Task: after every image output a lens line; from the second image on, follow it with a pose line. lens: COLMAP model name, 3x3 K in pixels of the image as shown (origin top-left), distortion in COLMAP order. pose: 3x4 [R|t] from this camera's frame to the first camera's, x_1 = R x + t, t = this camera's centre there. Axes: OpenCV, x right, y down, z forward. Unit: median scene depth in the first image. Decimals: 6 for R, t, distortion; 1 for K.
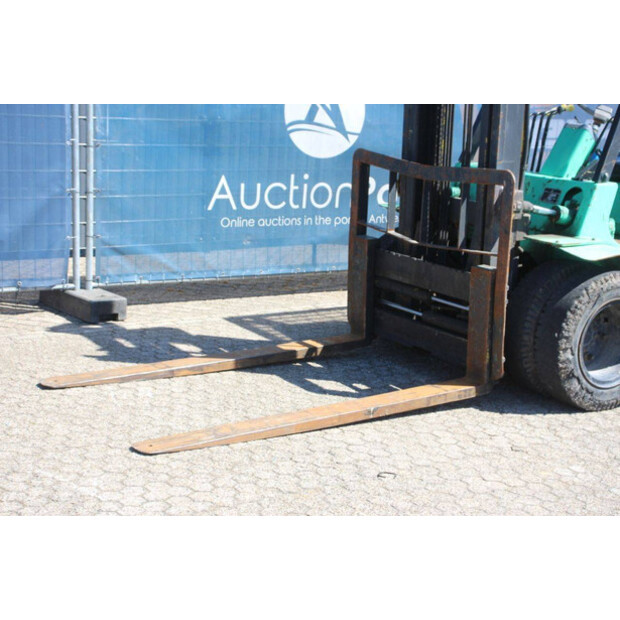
lens RADIAL K [[1159.7, 0, 310.1], [0, 1159.7, 330.2], [0, 0, 1]] dist [0.340638, 0.046969]
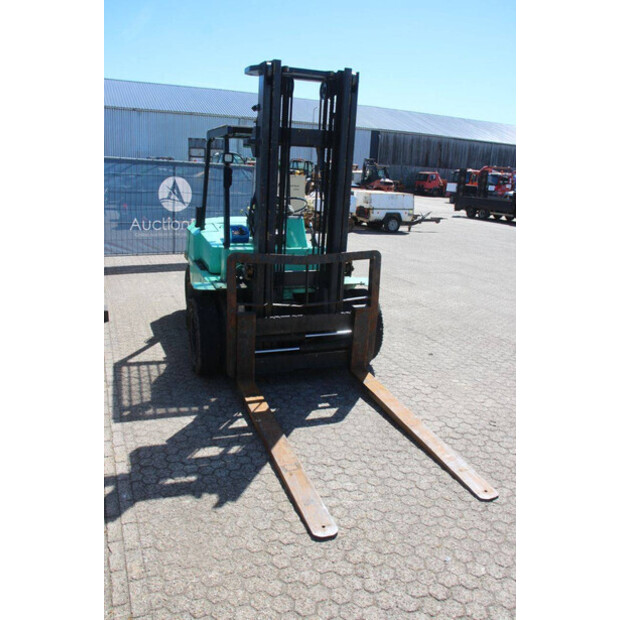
lens RADIAL K [[517.9, 0, 310.0], [0, 517.9, 310.0], [0, 0, 1]] dist [-0.179605, 0.165902]
pose [[0.231414, -0.300059, 0.925426, -0.603353], [0.191940, 0.946631, 0.258937, -0.273064], [-0.953733, 0.117705, 0.276657, 0.891496]]
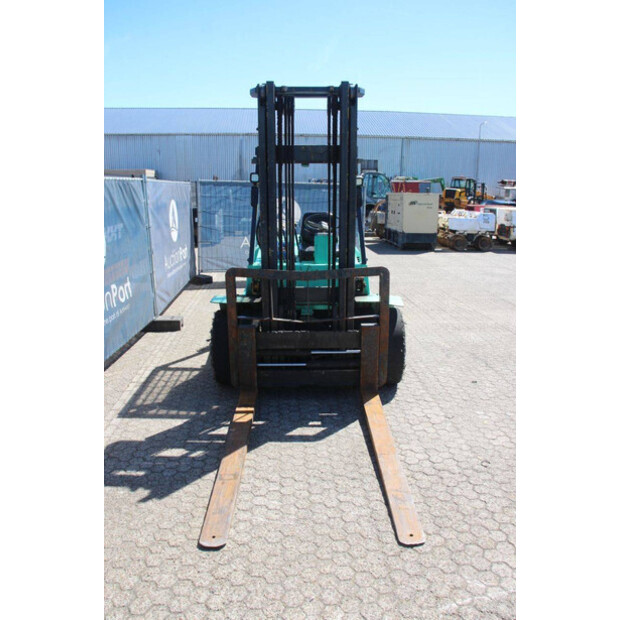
lens RADIAL K [[517.9, 0, 310.0], [0, 517.9, 310.0], [0, 0, 1]] dist [-0.179605, 0.165902]
pose [[0.534878, -0.251569, 0.806609, -0.502998], [0.222508, 0.962889, 0.152761, -0.214295], [-0.815105, 0.097769, 0.571004, 0.668608]]
